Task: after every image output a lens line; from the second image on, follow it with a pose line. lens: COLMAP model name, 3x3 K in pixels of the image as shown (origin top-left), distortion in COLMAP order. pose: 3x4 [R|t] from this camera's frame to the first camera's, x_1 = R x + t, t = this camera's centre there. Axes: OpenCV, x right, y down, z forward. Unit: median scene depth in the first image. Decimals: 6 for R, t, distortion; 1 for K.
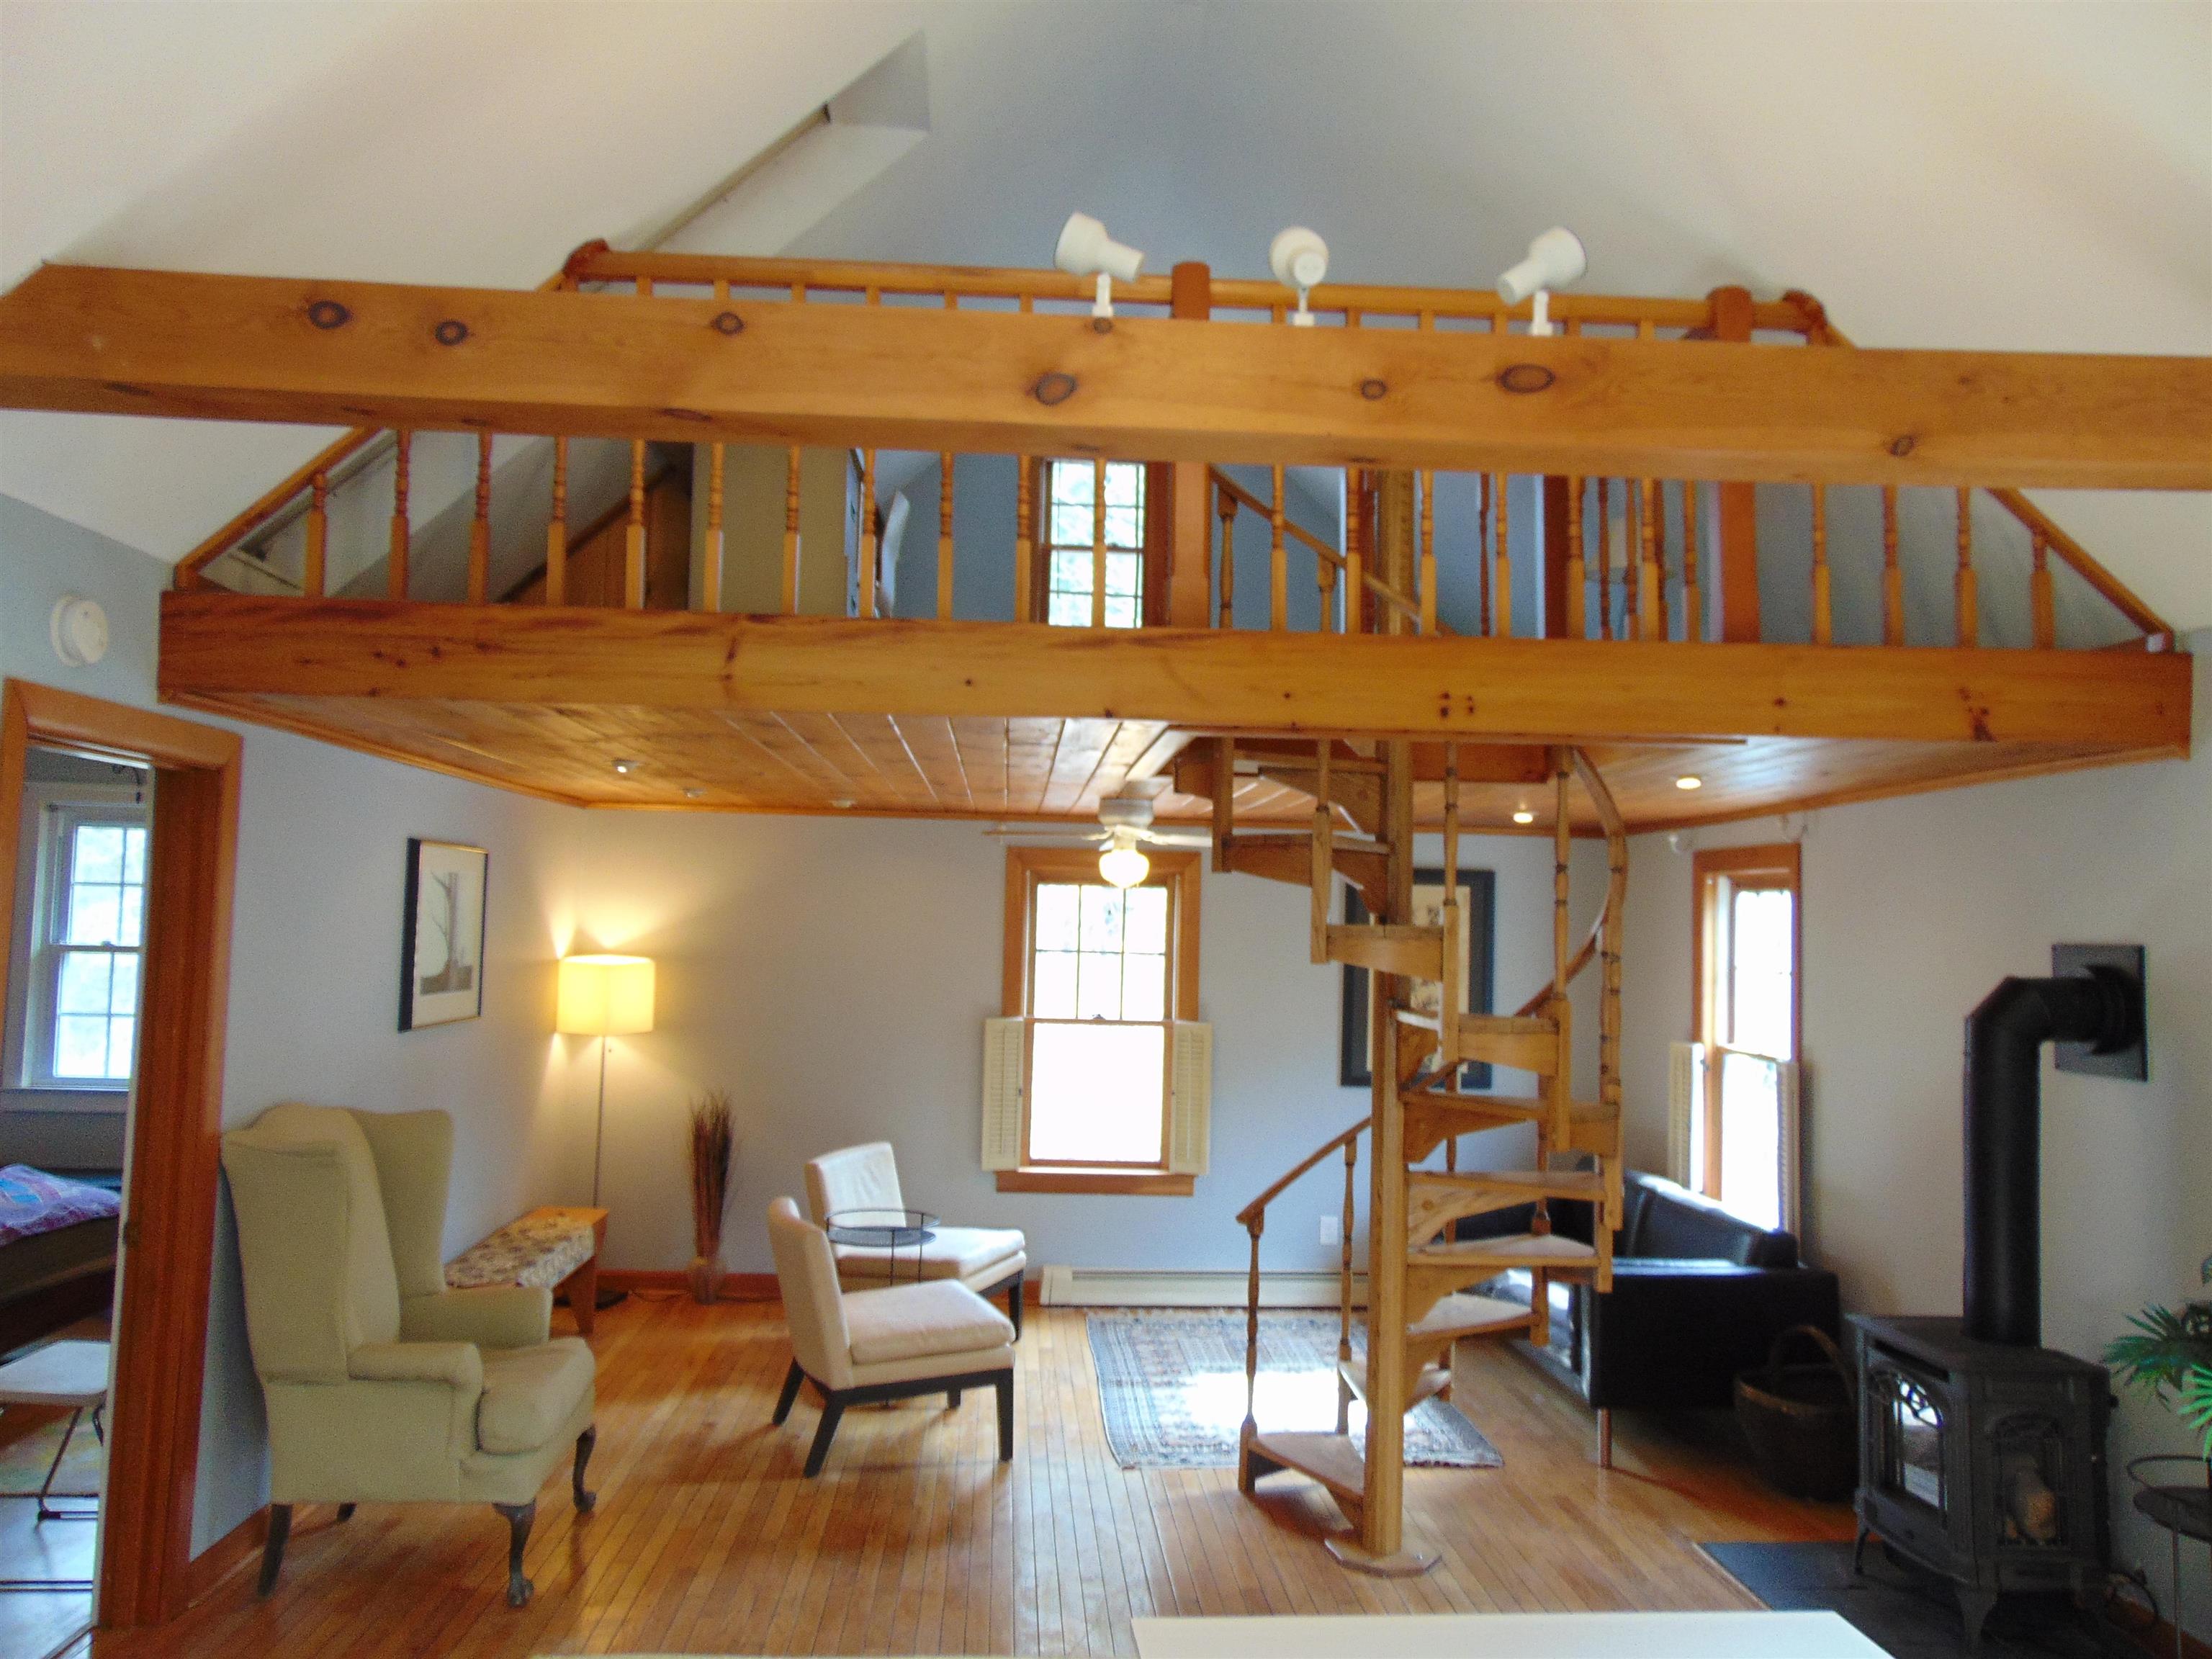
lens RADIAL K [[1651.0, 0, 1104.2], [0, 1651.0, 832.8], [0, 0, 1]] dist [-0.016580, 0.032415]
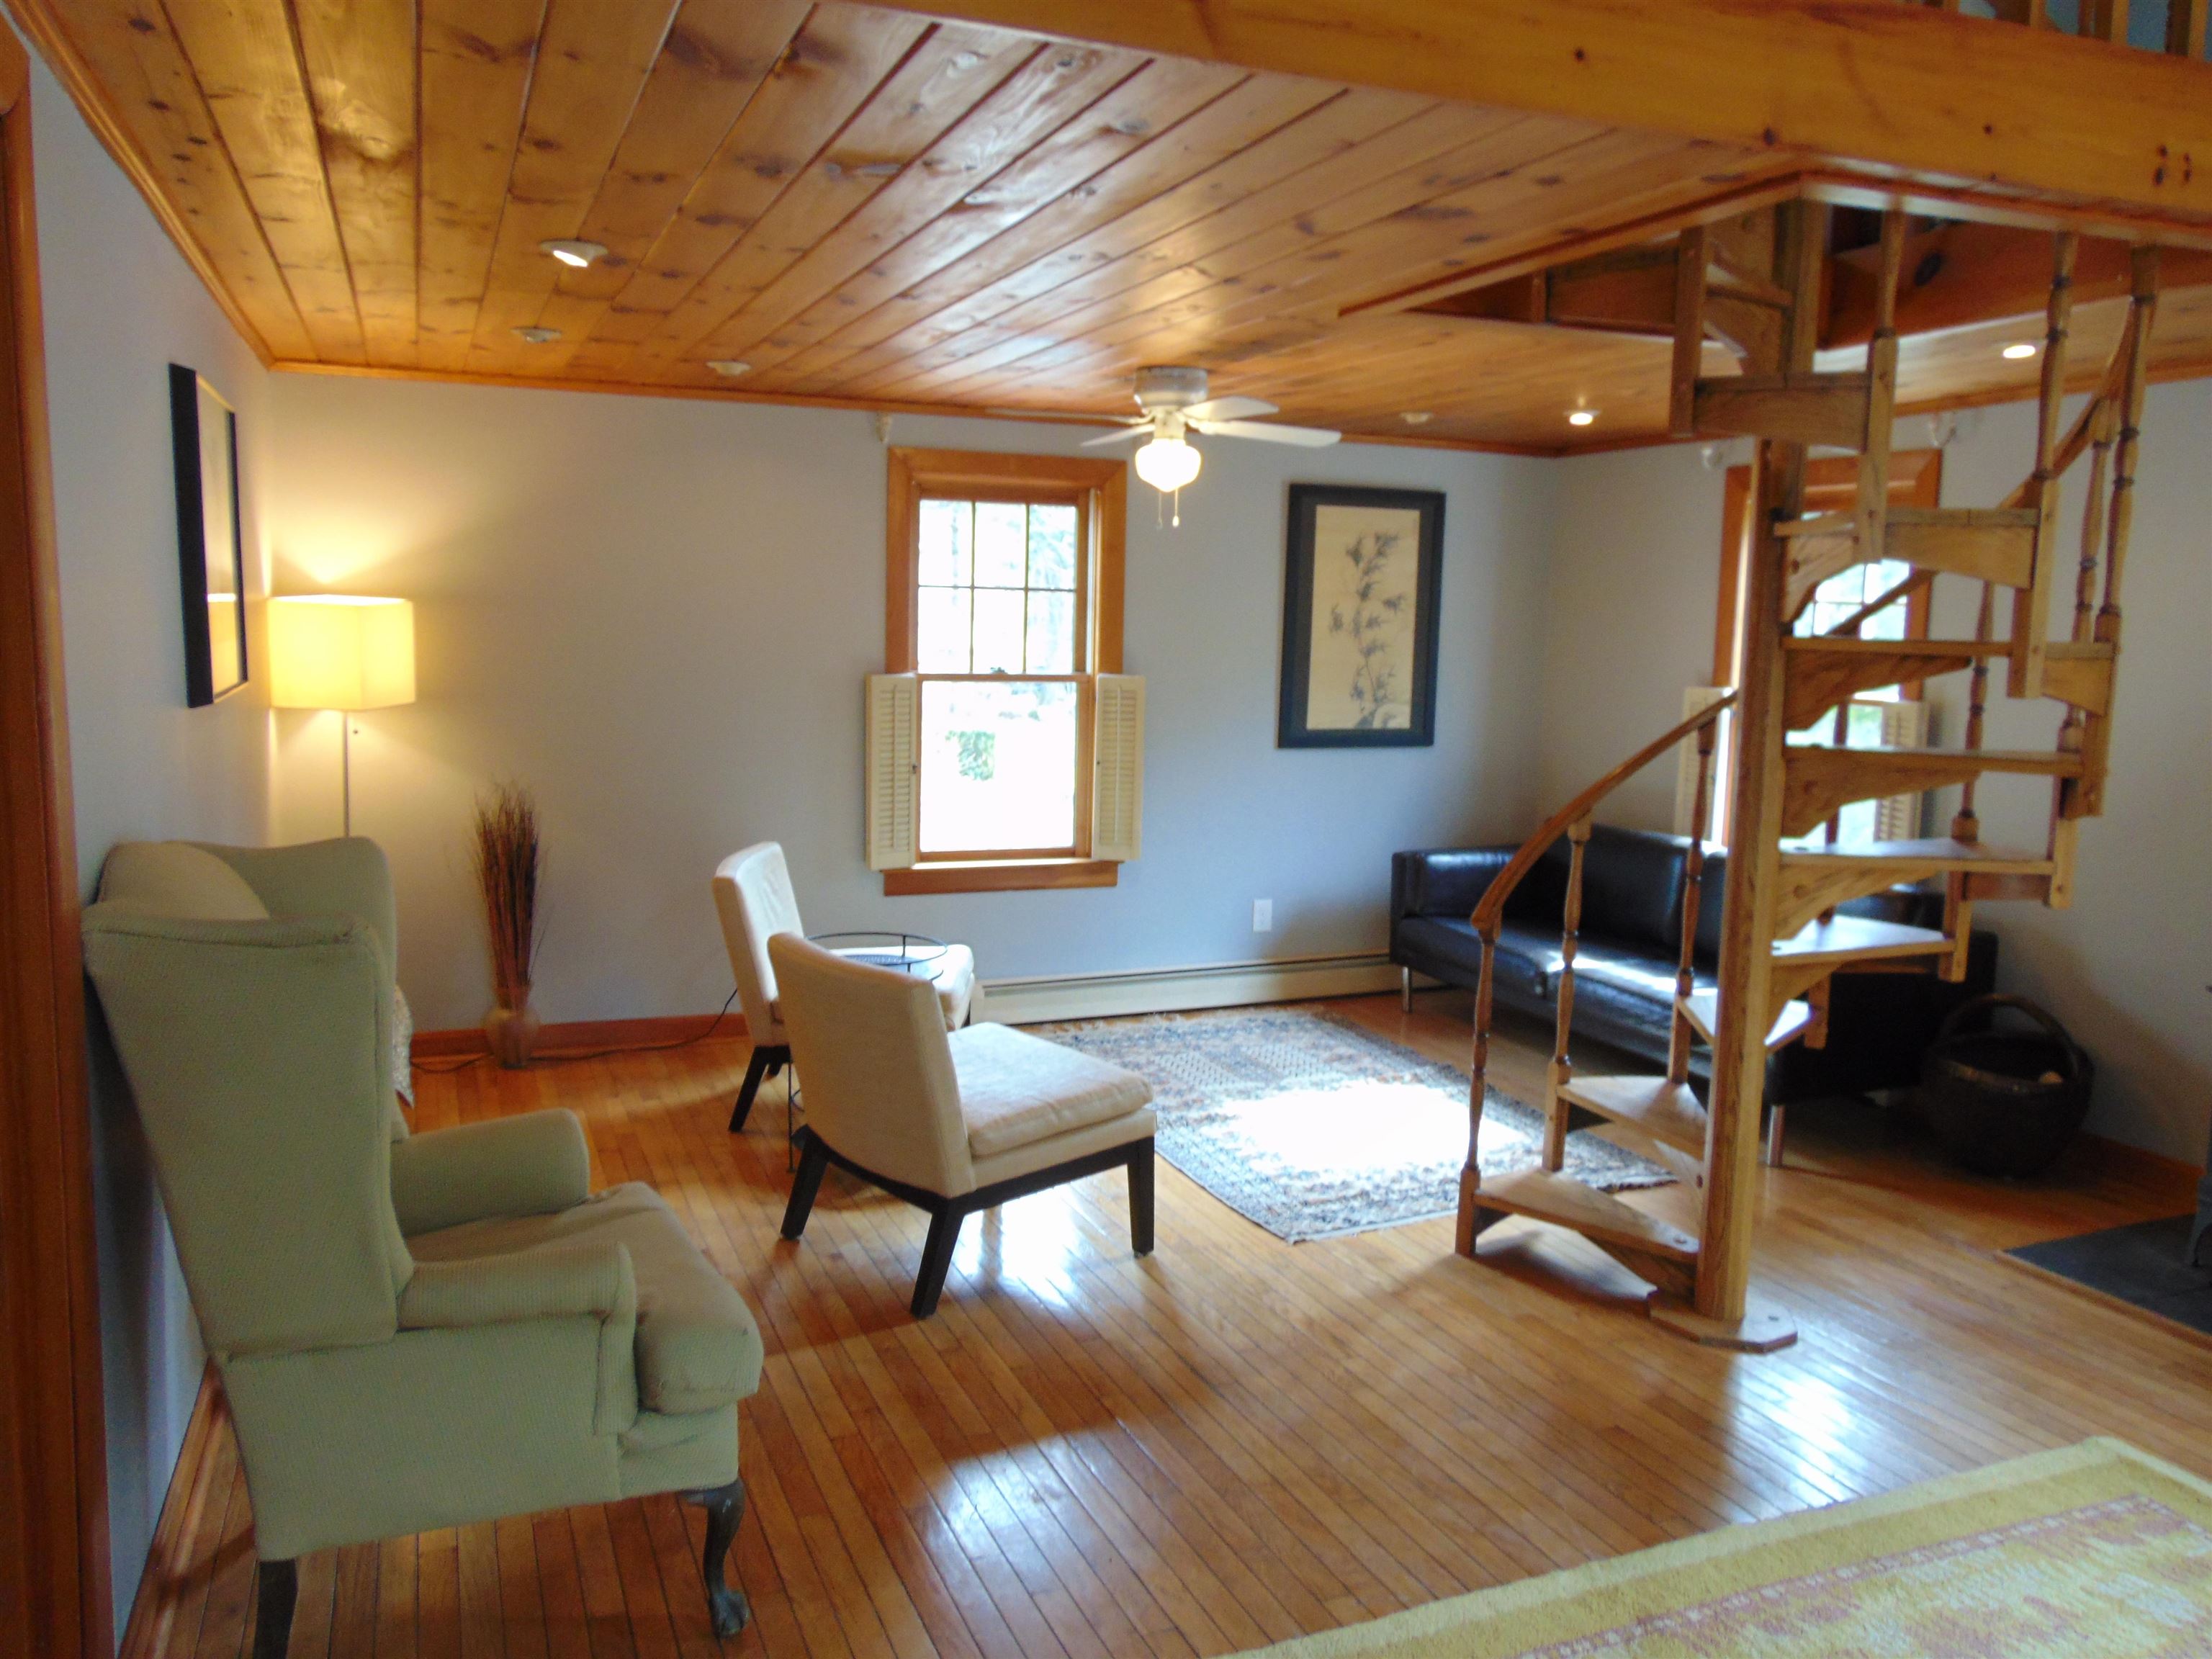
lens RADIAL K [[1651.0, 0, 1098.9], [0, 1651.0, 815.1], [0, 0, 1]] dist [-0.016580, 0.032415]
pose [[0.944952, -0.047049, 0.323810, -0.286982], [-0.014704, 0.982503, 0.185663, 0.042125], [-0.326879, -0.180204, 0.927726, 0.317670]]
